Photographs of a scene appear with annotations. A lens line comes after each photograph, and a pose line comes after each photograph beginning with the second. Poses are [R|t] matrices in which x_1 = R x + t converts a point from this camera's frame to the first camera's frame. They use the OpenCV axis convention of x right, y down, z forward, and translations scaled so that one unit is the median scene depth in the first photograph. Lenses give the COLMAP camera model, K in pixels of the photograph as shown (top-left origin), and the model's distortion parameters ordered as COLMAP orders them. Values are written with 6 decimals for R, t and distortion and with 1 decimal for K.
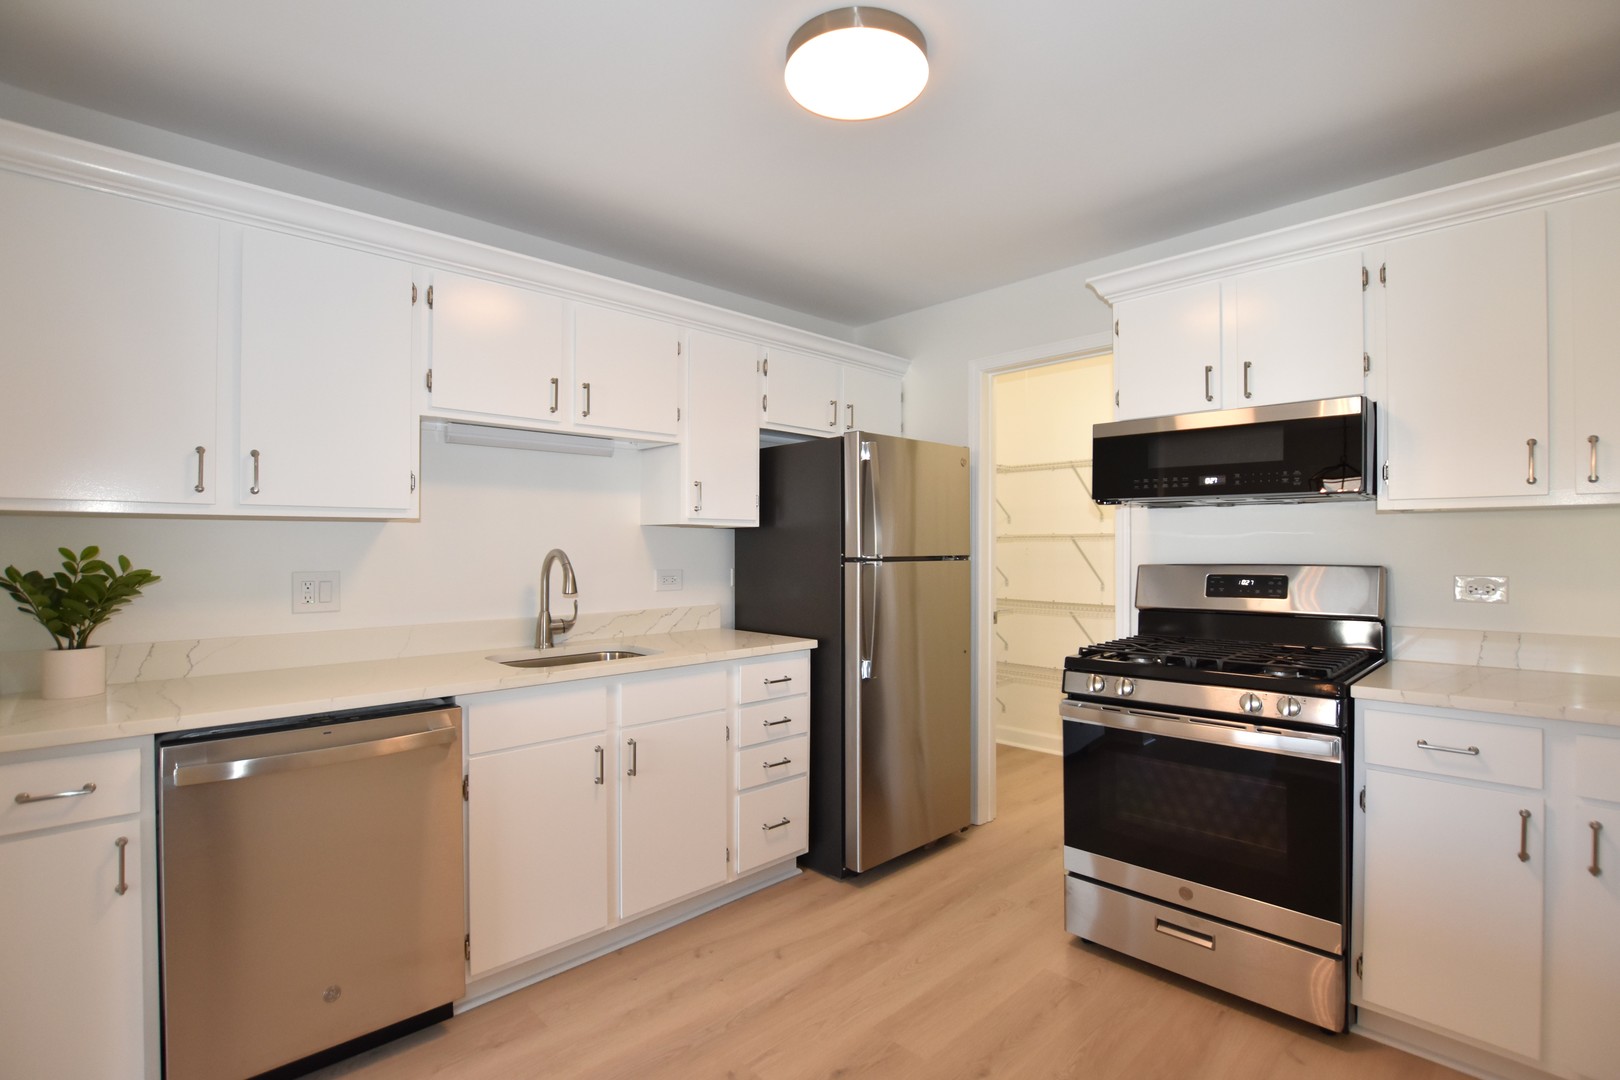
lens RADIAL K [[731.2, 0, 812.8], [0, 731.2, 542.1], [0, 0, 1]] dist [-0.027403, 0.000419]
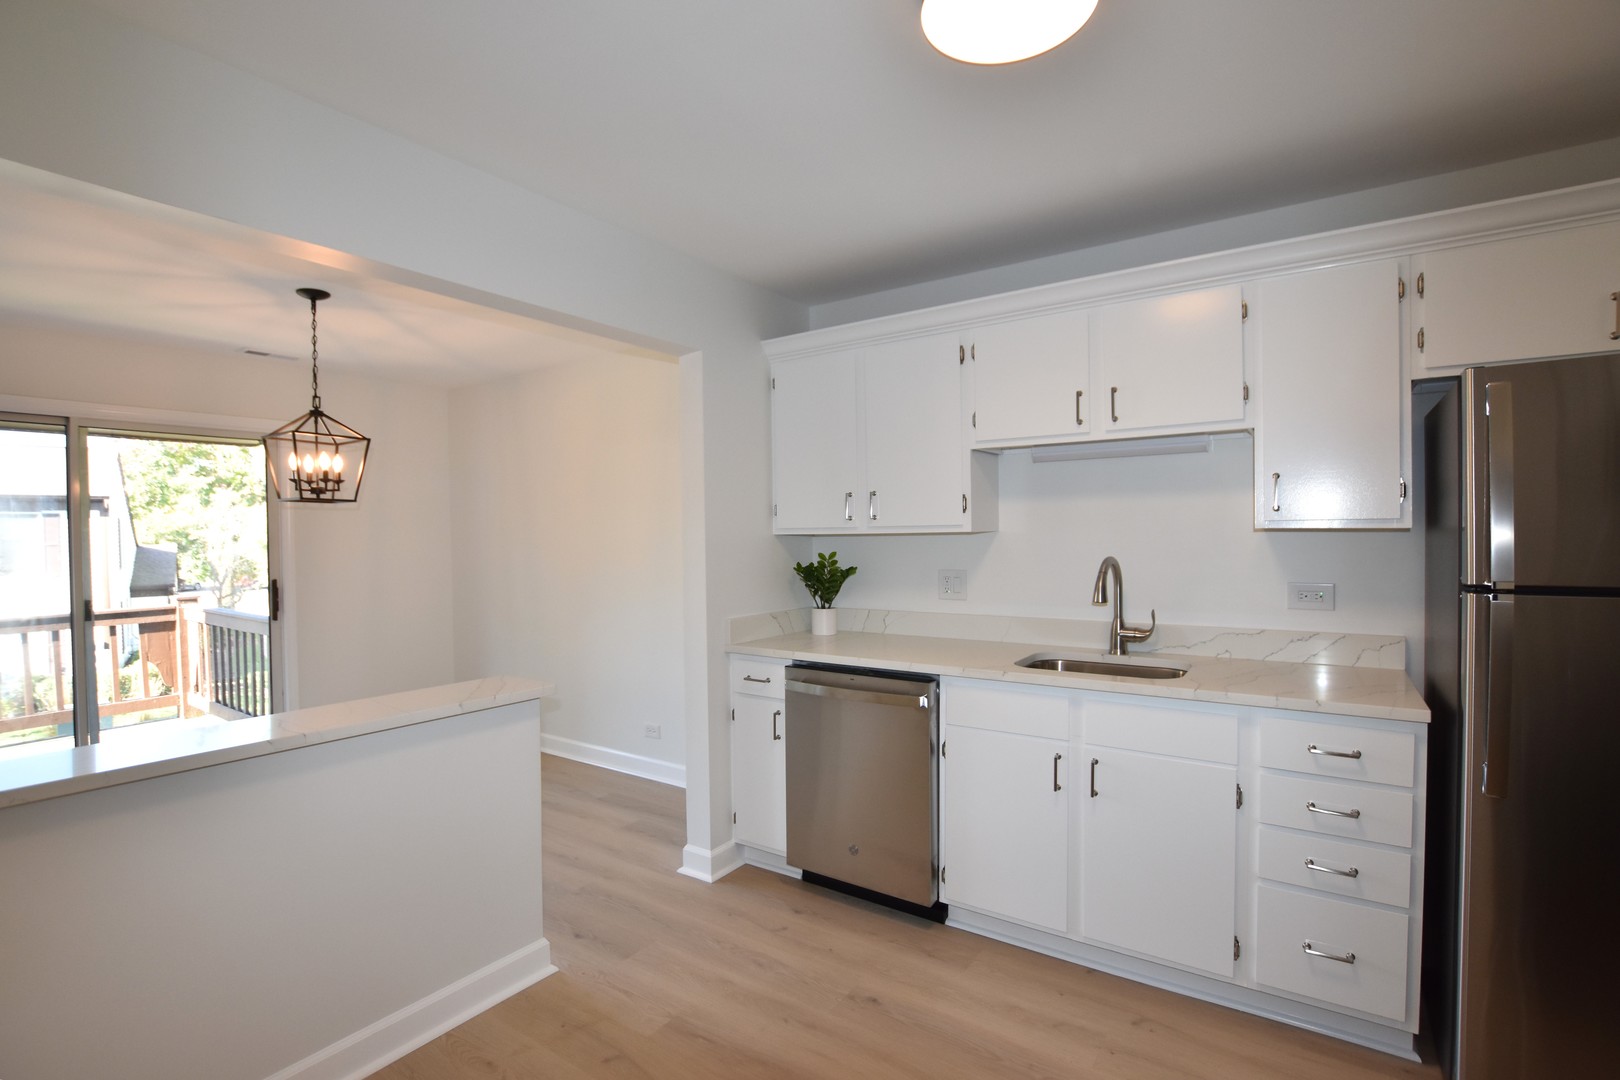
lens RADIAL K [[731.2, 0, 812.8], [0, 731.2, 542.1], [0, 0, 1]] dist [-0.027403, 0.000419]
pose [[0.220947, 0.010309, -0.975231, 0.583835], [0.018629, 0.999717, 0.014789, -0.035970], [0.975108, -0.021435, 0.220692, 0.419252]]
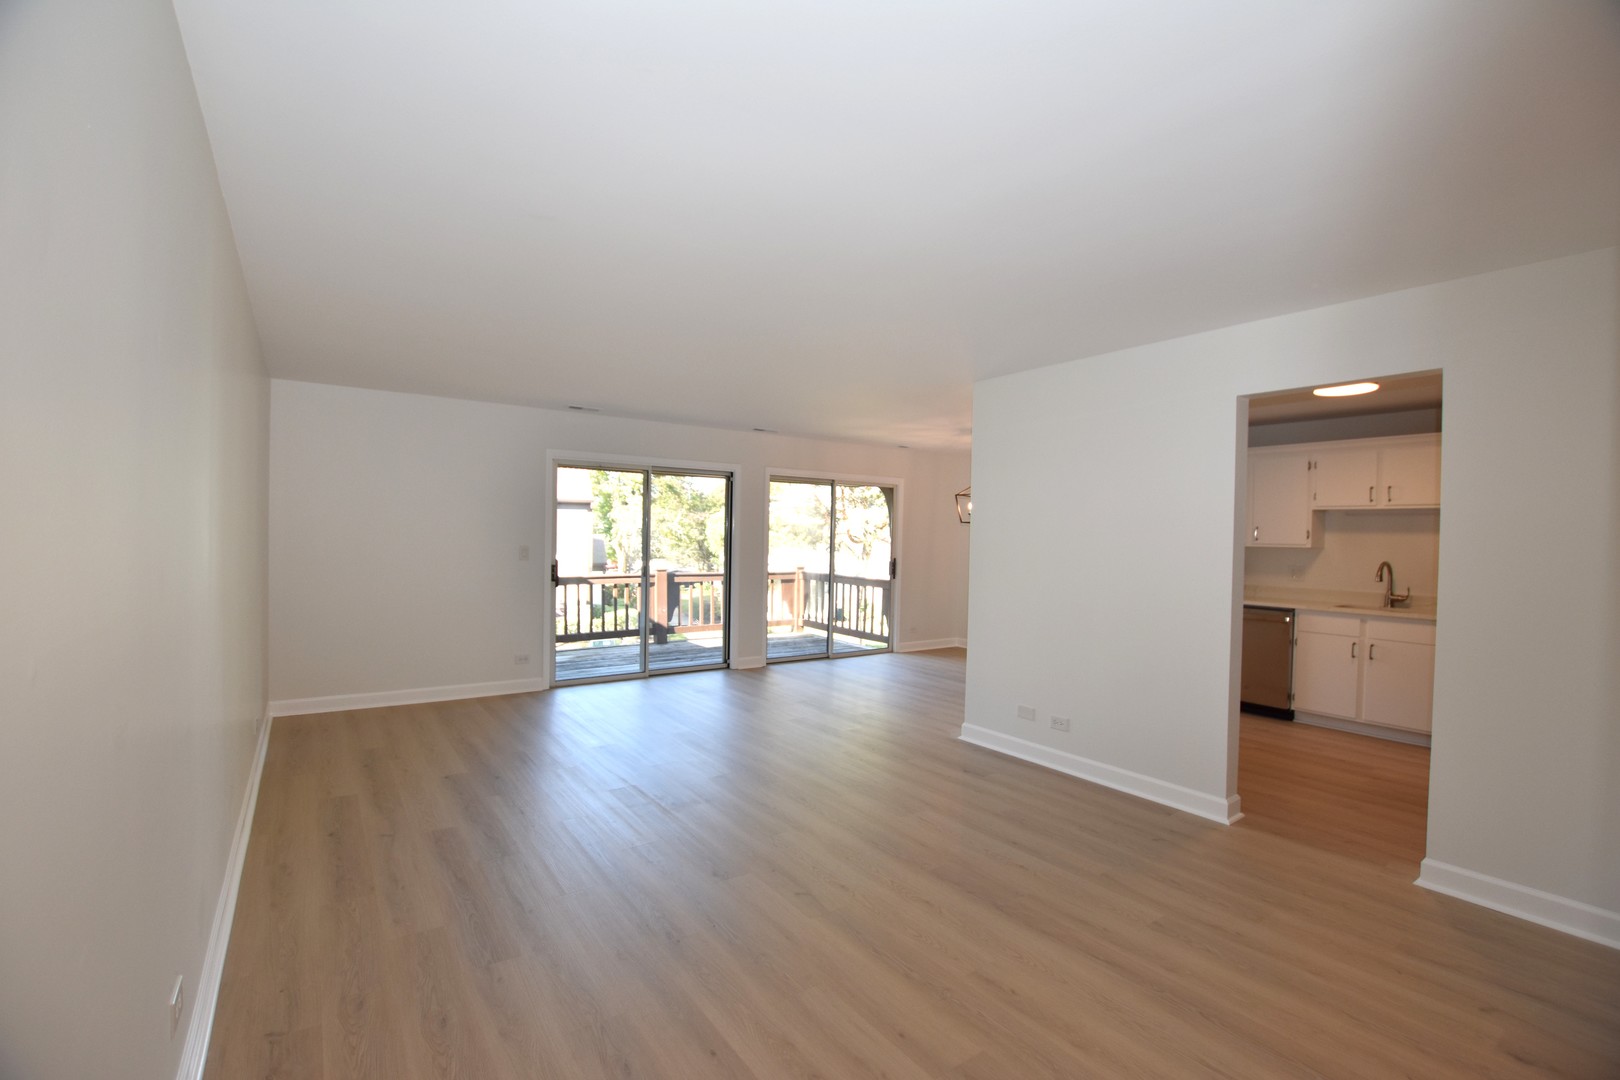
lens RADIAL K [[703.5, 0, 788.0], [0, 703.5, 540.8], [0, 0, 1]] dist [-0.042443, 0.000062]
pose [[-0.152023, 0.008809, -0.988338, 2.124738], [-0.012253, 0.999867, 0.010797, -0.056765], [0.988301, 0.013752, -0.151895, -0.506936]]
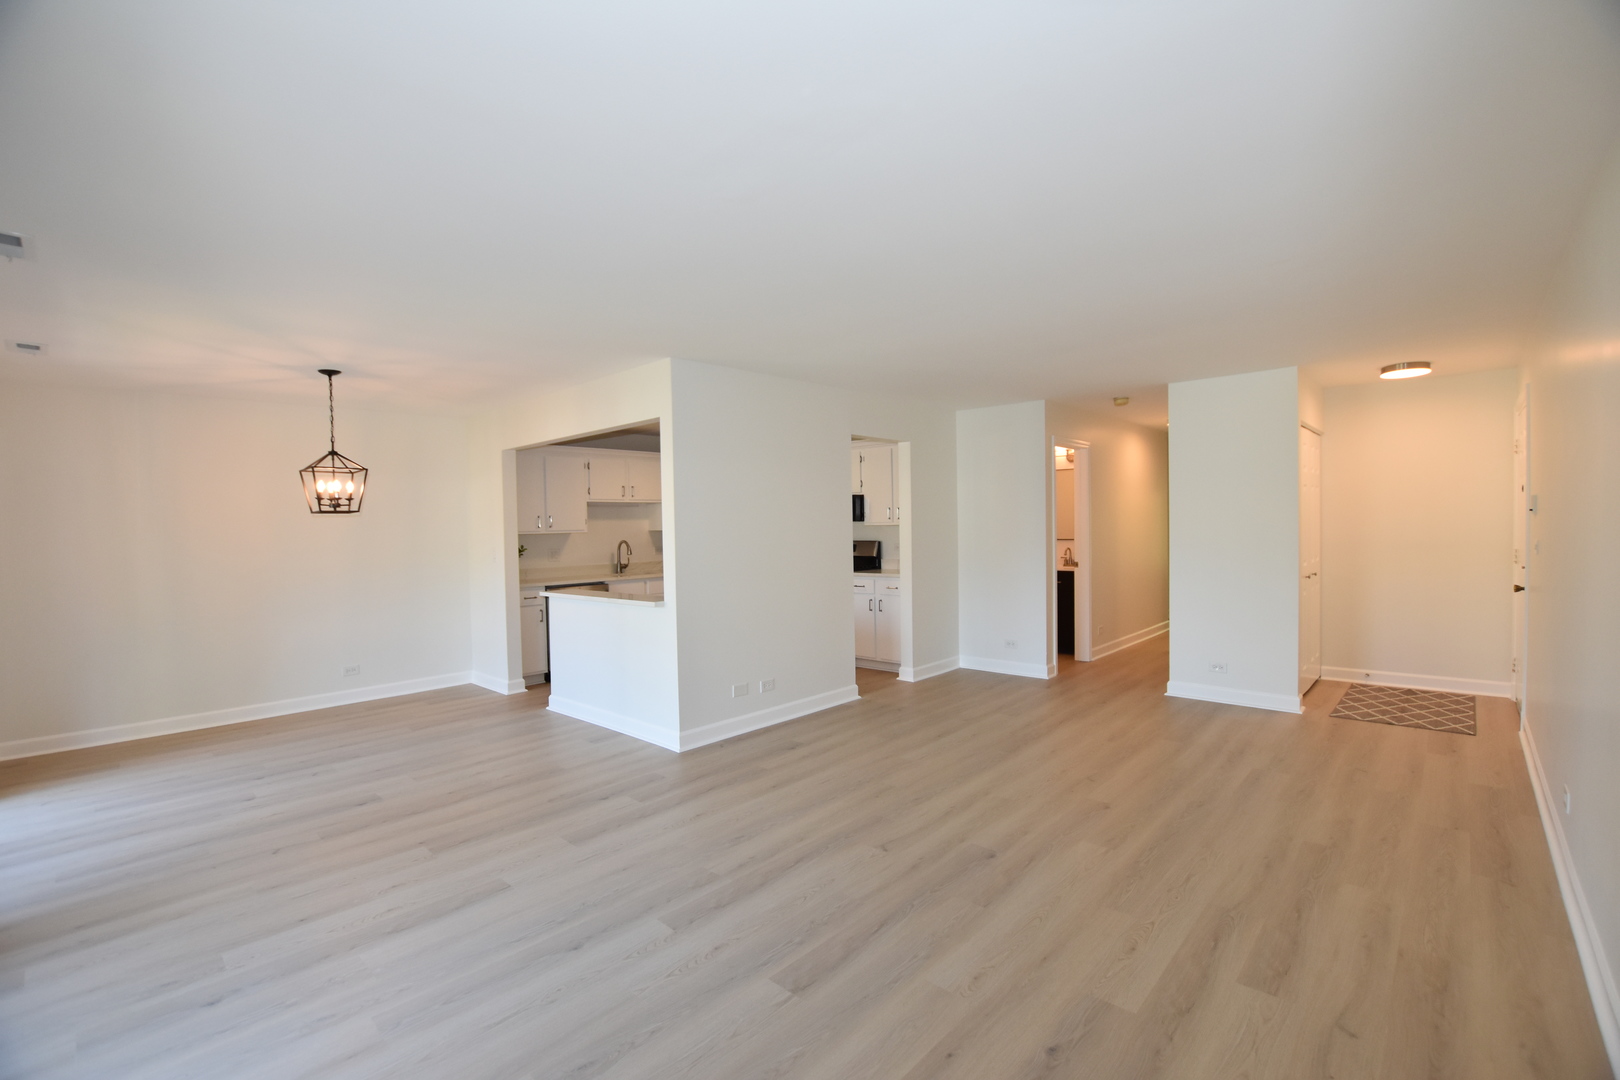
lens RADIAL K [[731.2, 0, 812.8], [0, 731.2, 542.1], [0, 0, 1]] dist [-0.027403, 0.000419]
pose [[0.996294, -0.015575, 0.084590, 0.197227], [0.012993, 0.999435, 0.030987, -0.072659], [-0.085025, -0.029773, 0.995934, -2.274180]]
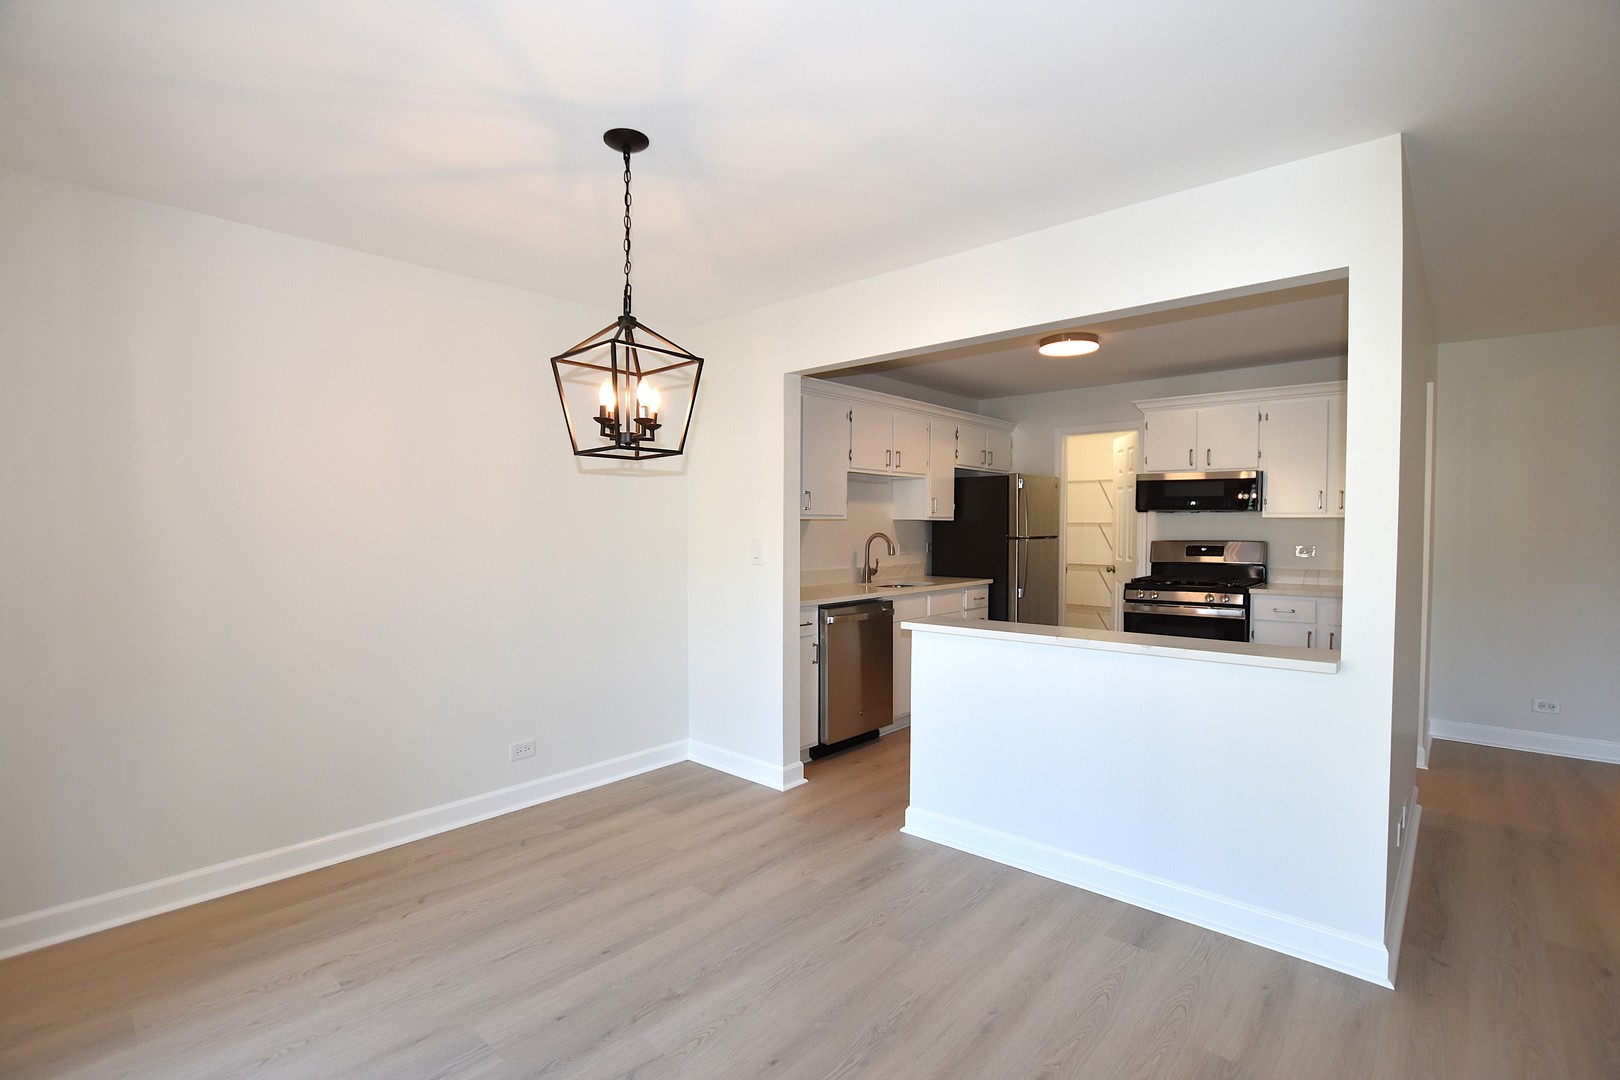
lens RADIAL K [[738.0, 0, 802.2], [0, 738.0, 544.2], [0, 0, 1]] dist [-0.025160, 0.000282]
pose [[0.996988, -0.000168, 0.077553, -0.782141], [-0.002415, 0.999445, 0.033213, -0.028614], [-0.077516, -0.033300, 0.996435, -1.102930]]
